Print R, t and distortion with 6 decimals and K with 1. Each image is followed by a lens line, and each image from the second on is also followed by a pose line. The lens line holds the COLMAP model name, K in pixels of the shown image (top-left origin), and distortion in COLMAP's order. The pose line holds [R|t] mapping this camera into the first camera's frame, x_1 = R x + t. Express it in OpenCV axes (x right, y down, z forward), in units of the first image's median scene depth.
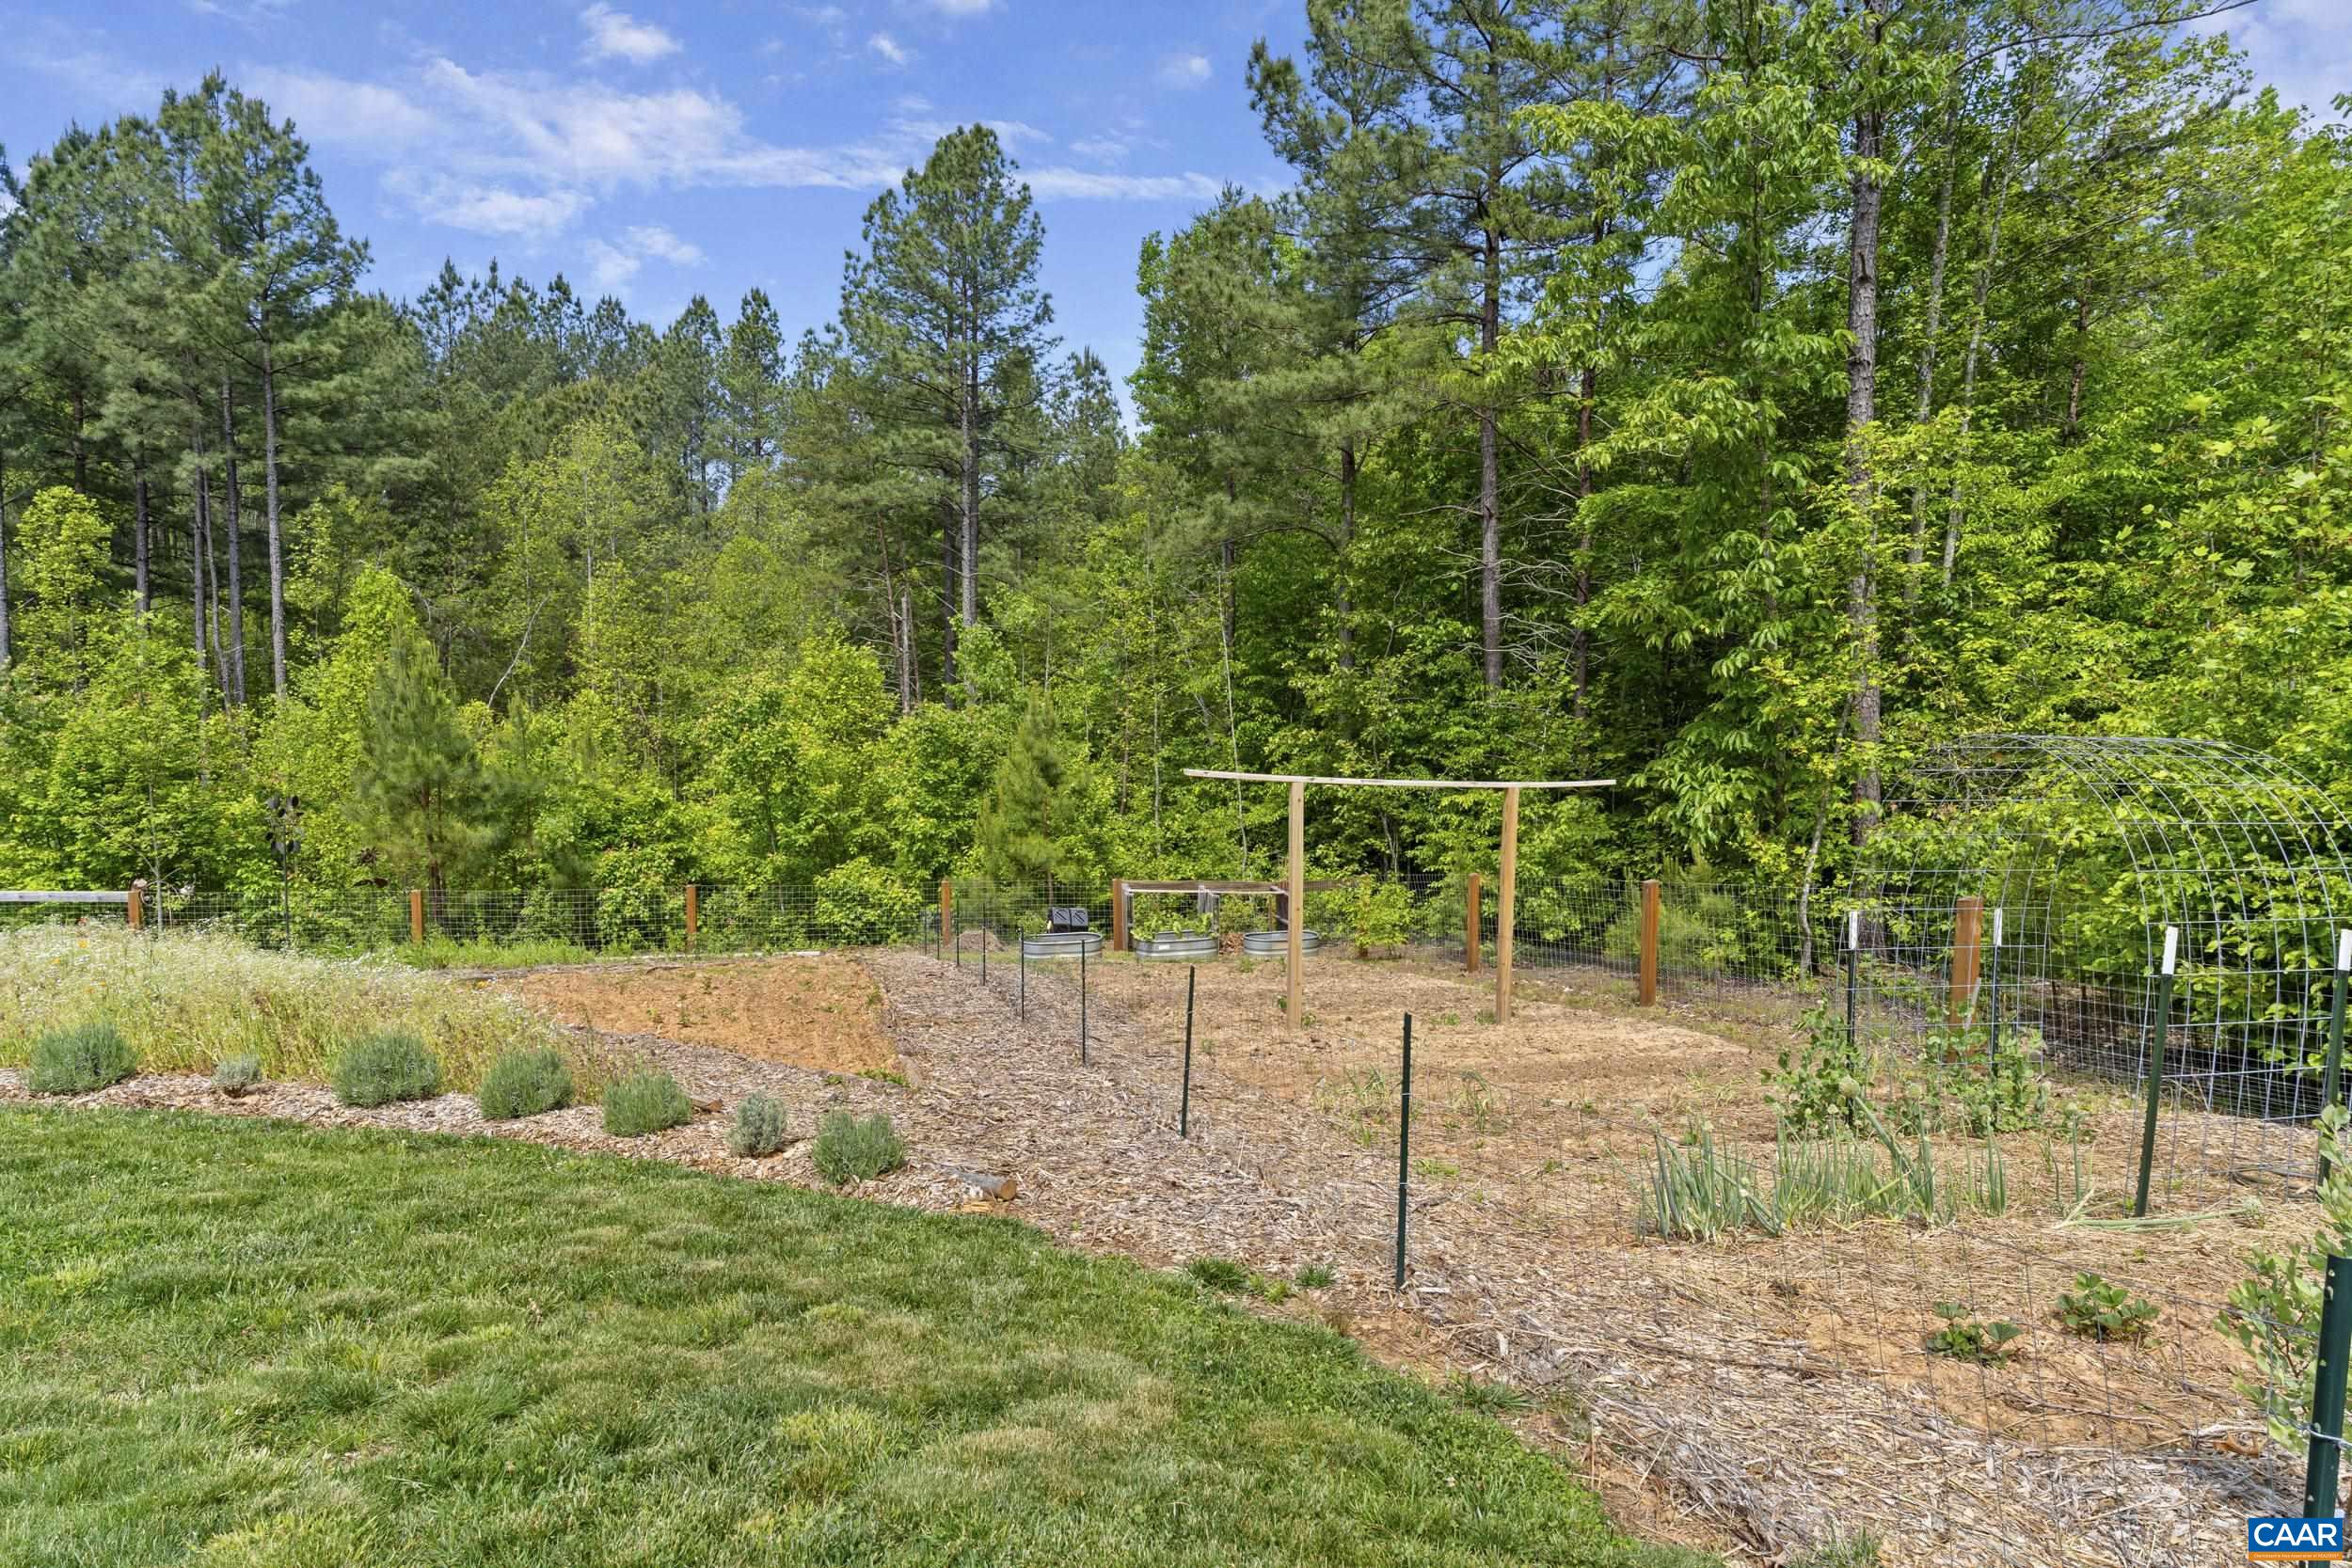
lens RADIAL K [[1368.2, 0, 1165.5], [0, 1368.2, 786.2], [0, 0, 1]] dist [-0.004304, 0.004630]
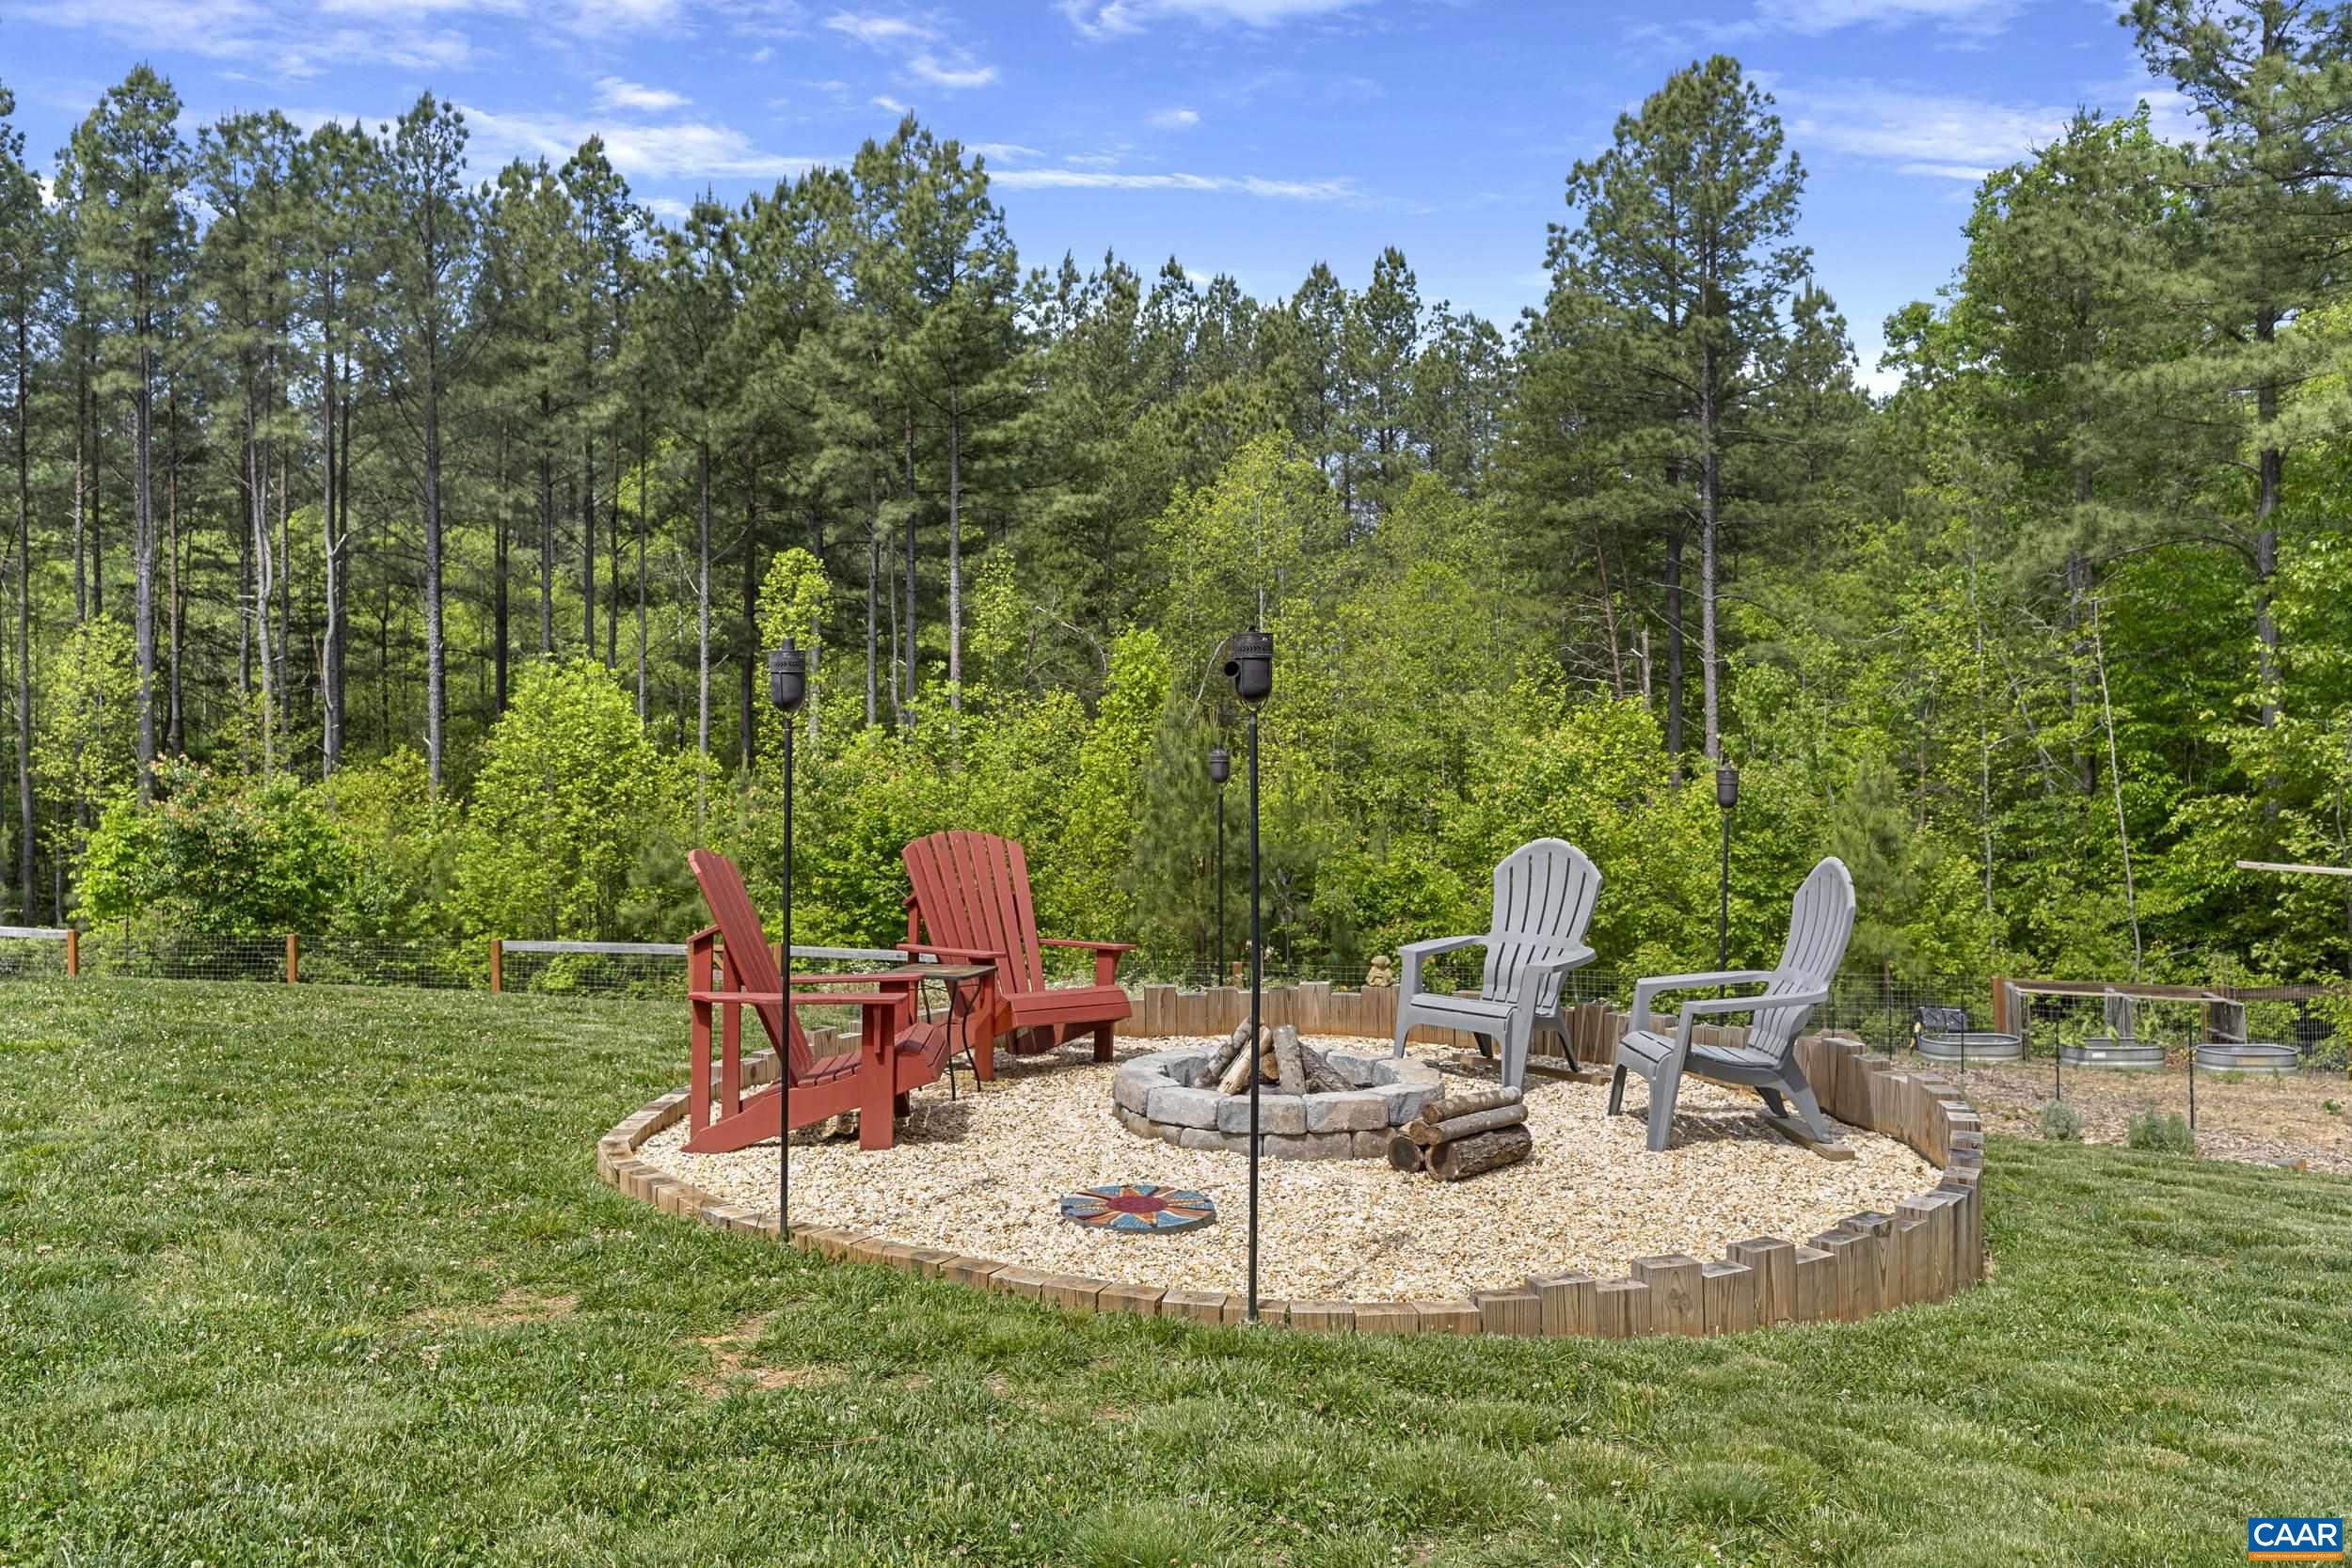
lens RADIAL K [[1850.9, 0, 1152.1], [0, 1850.9, 722.1], [0, 0, 1]] dist [-0.002215, 0.003015]
pose [[0.934905, -0.012859, -0.354664, -0.094121], [-0.010182, 0.997960, -0.063023, -0.009788], [0.354751, 0.062532, 0.932867, -0.207383]]
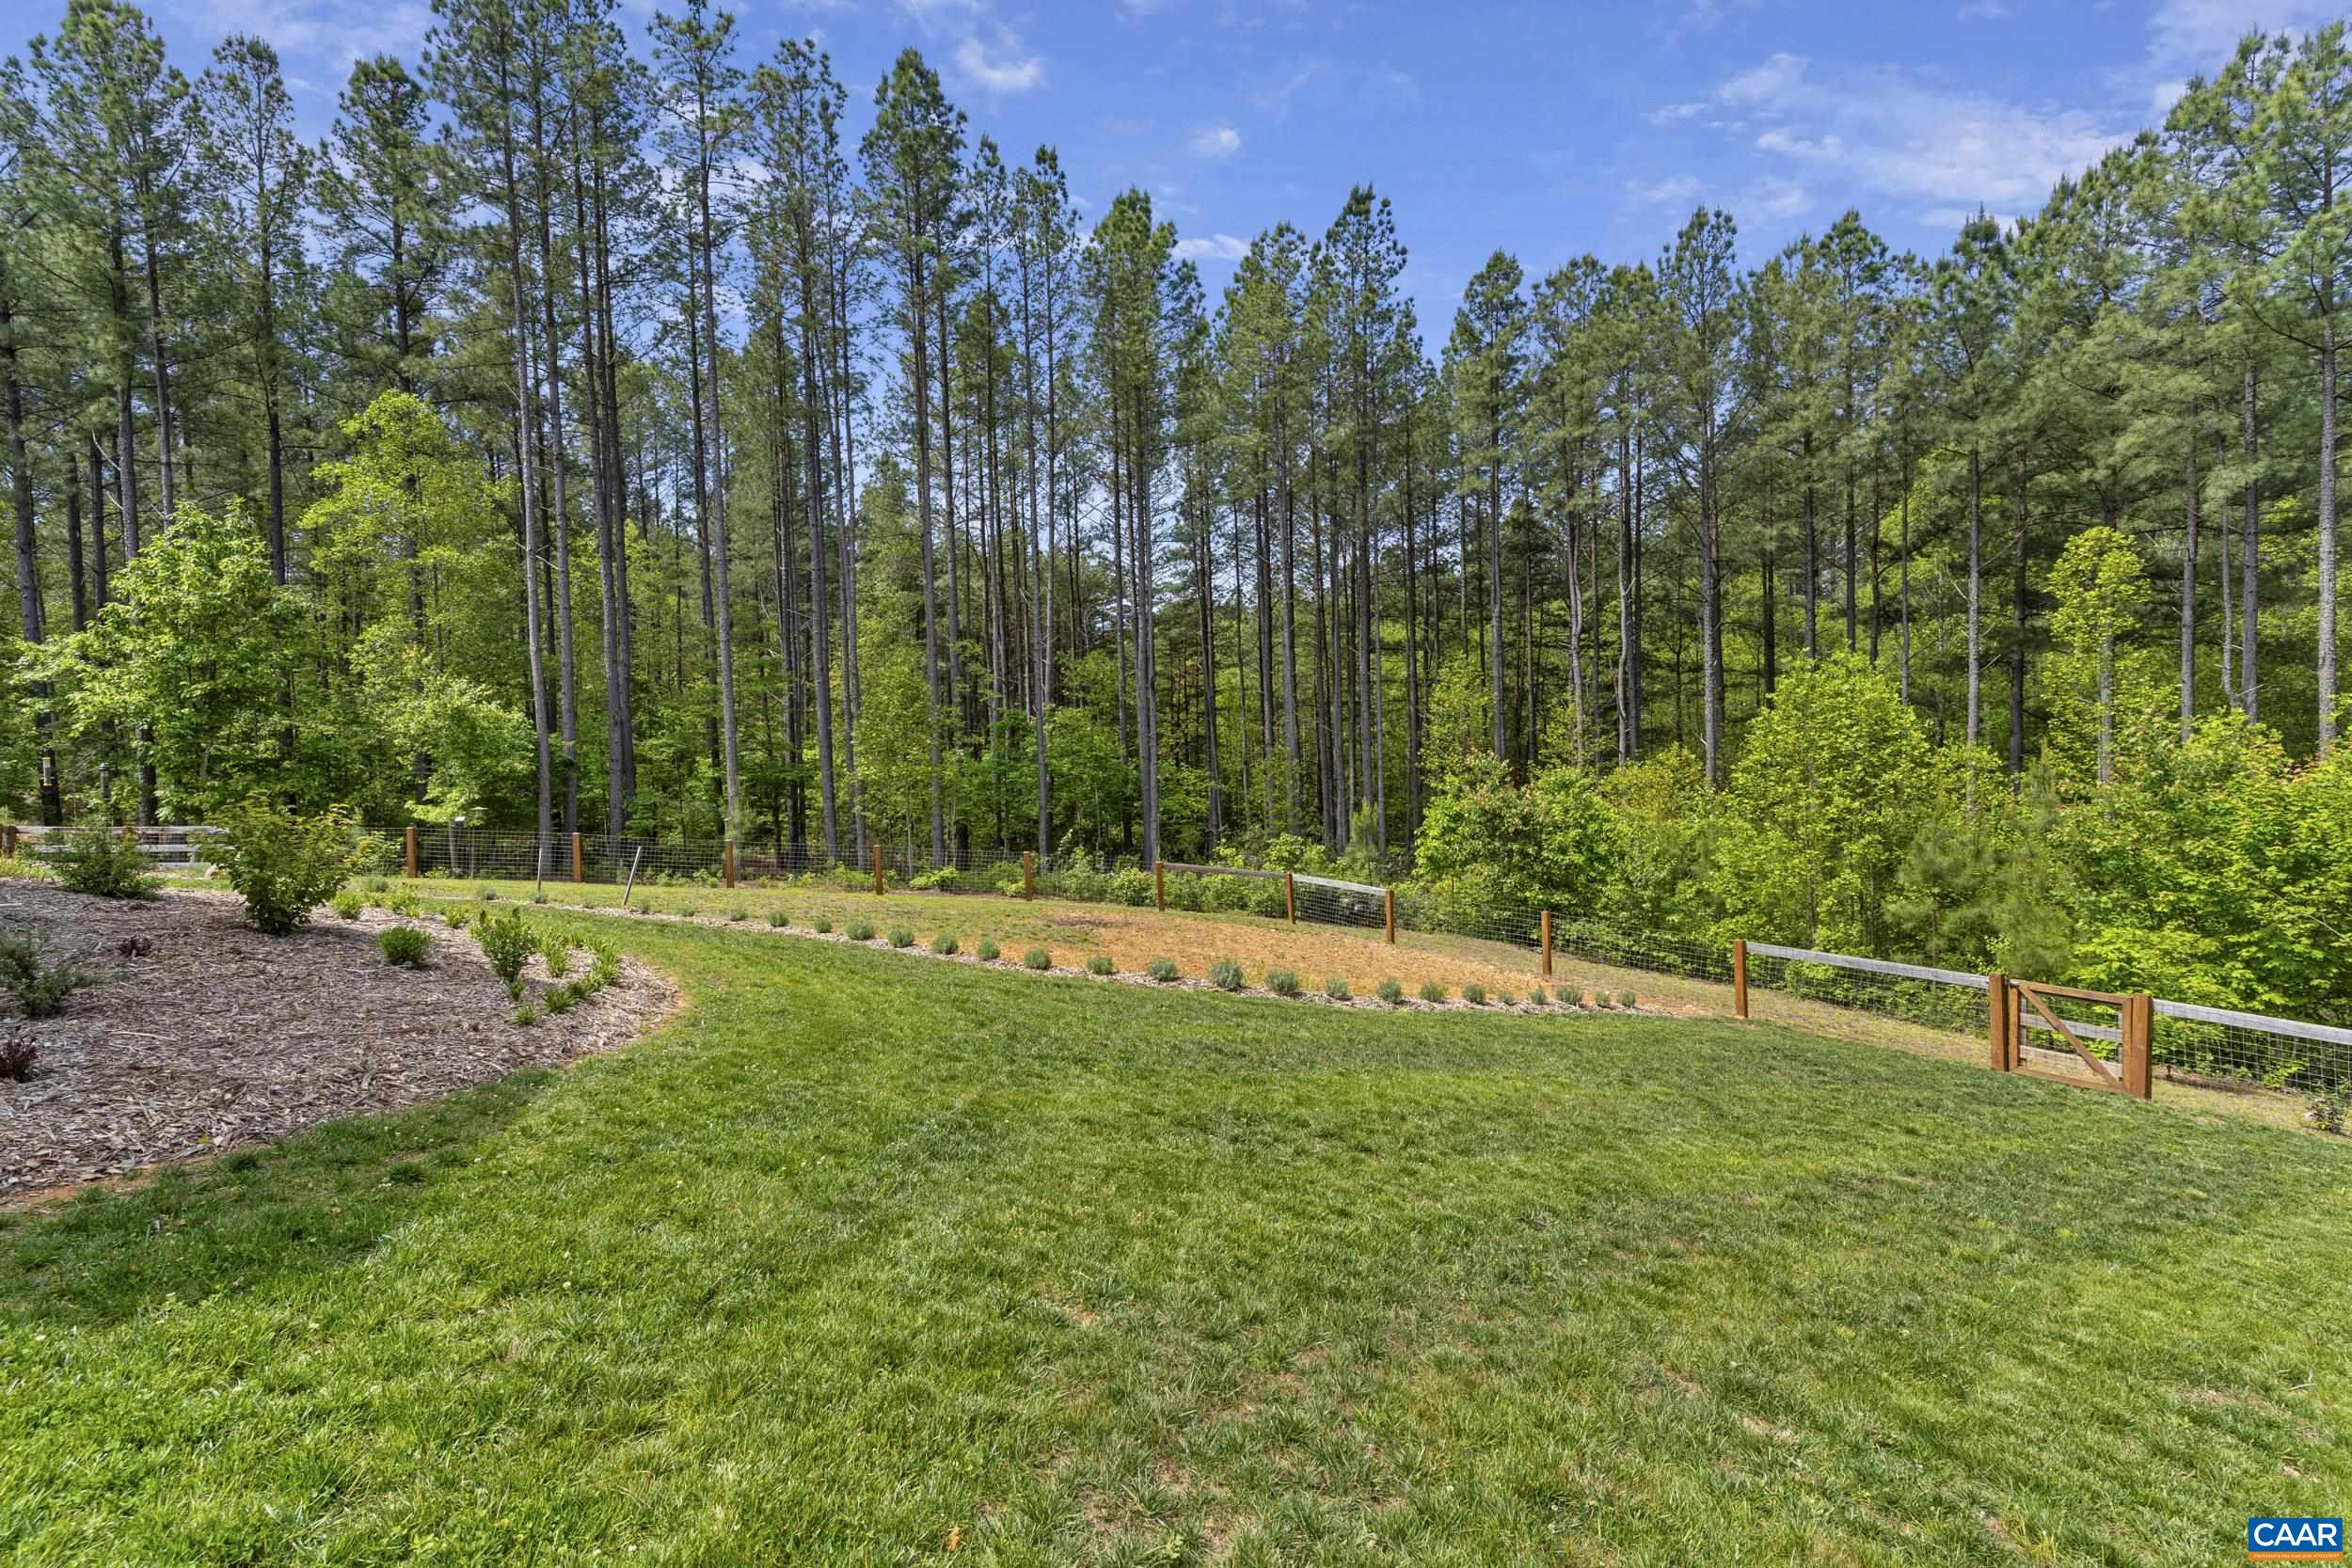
lens RADIAL K [[1145.6, 0, 1194.1], [0, 1145.6, 783.0], [0, 0, 1]] dist [0.004450, 0.000655]
pose [[0.384026, 0.008909, -0.923279, -0.380702], [-0.039836, 0.999182, -0.006928, -0.015537], [0.922463, 0.039440, 0.384067, 0.160501]]
